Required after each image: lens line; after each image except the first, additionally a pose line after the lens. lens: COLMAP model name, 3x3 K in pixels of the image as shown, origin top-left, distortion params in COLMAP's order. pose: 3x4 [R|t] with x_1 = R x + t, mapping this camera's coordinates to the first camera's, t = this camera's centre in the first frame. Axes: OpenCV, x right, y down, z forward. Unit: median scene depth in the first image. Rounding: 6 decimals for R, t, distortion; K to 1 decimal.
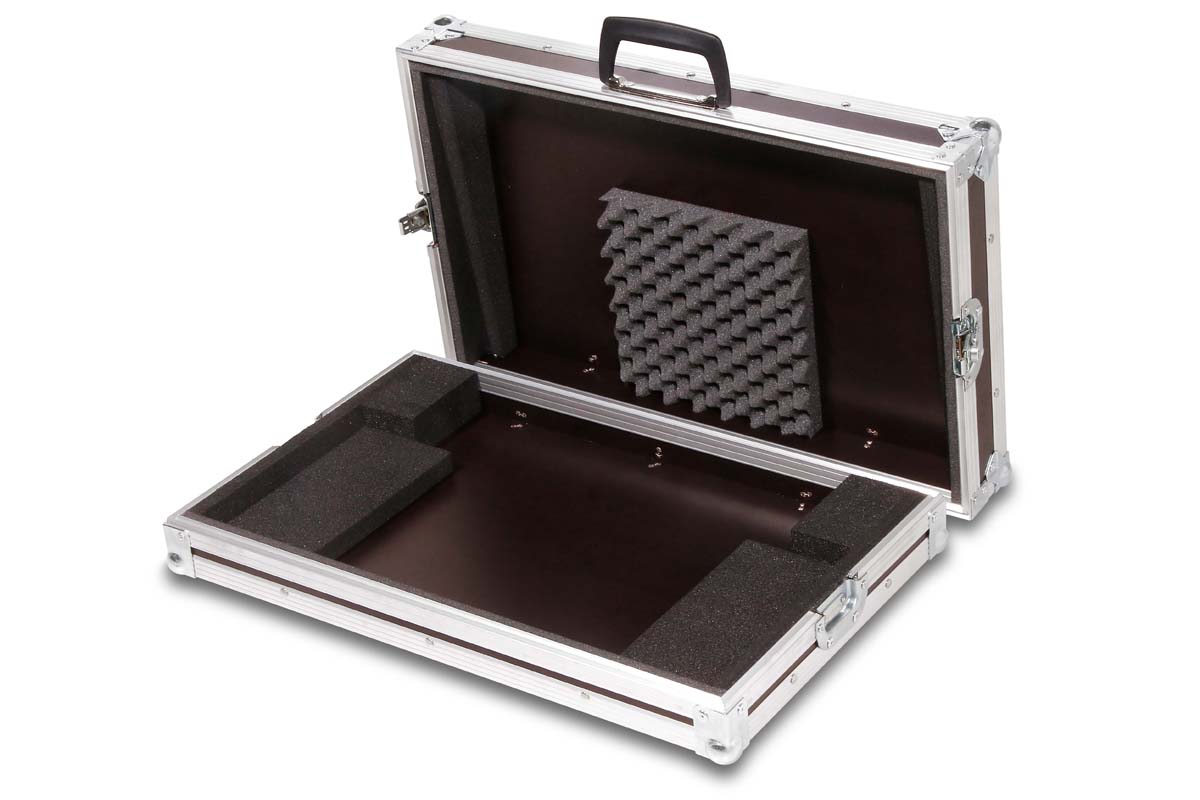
lens RADIAL K [[2545.3, 0, 624.9], [0, 2545.3, 398.5], [0, 0, 1]] dist [0.096360, 0.286933]
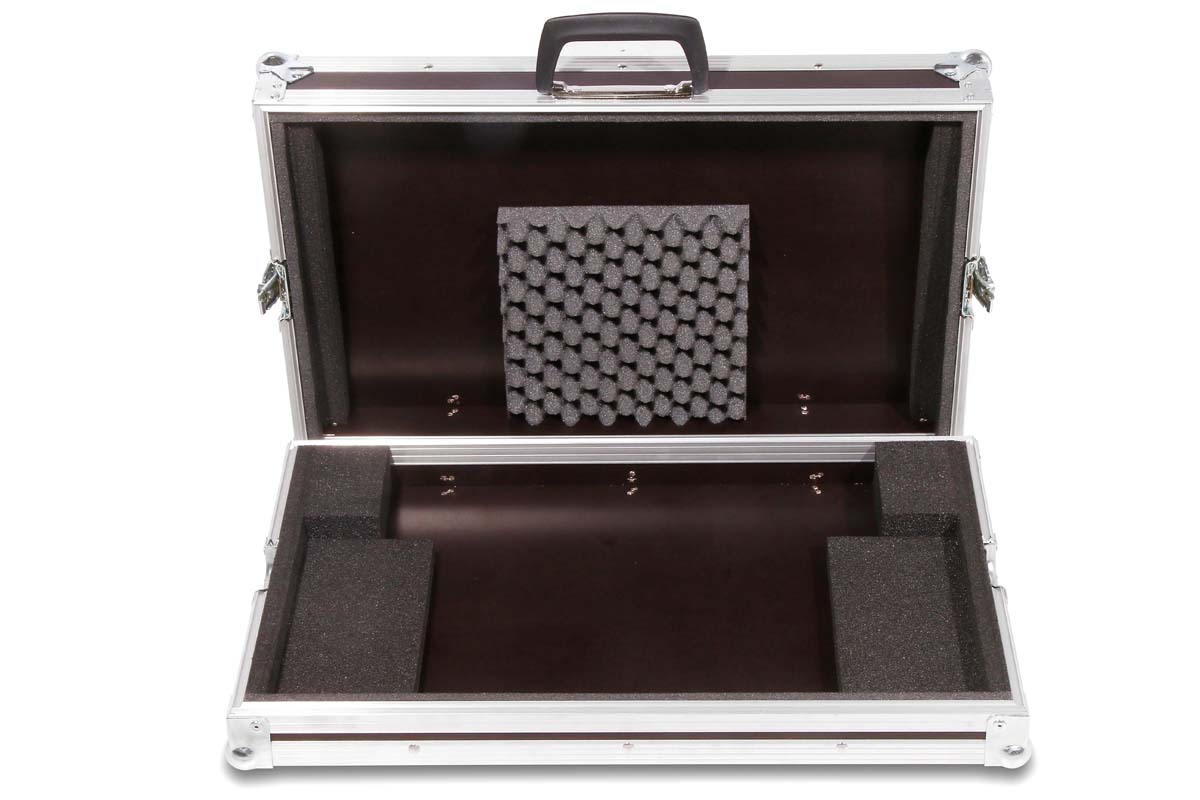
lens RADIAL K [[2545.3, 0, 624.9], [0, 2545.3, 398.5], [0, 0, 1]] dist [0.096360, 0.286933]
pose [[0.834923, -0.252168, 0.489198, -0.454360], [0.231086, 0.967334, 0.104234, -0.108075], [-0.499502, 0.026019, 0.865922, 0.216930]]
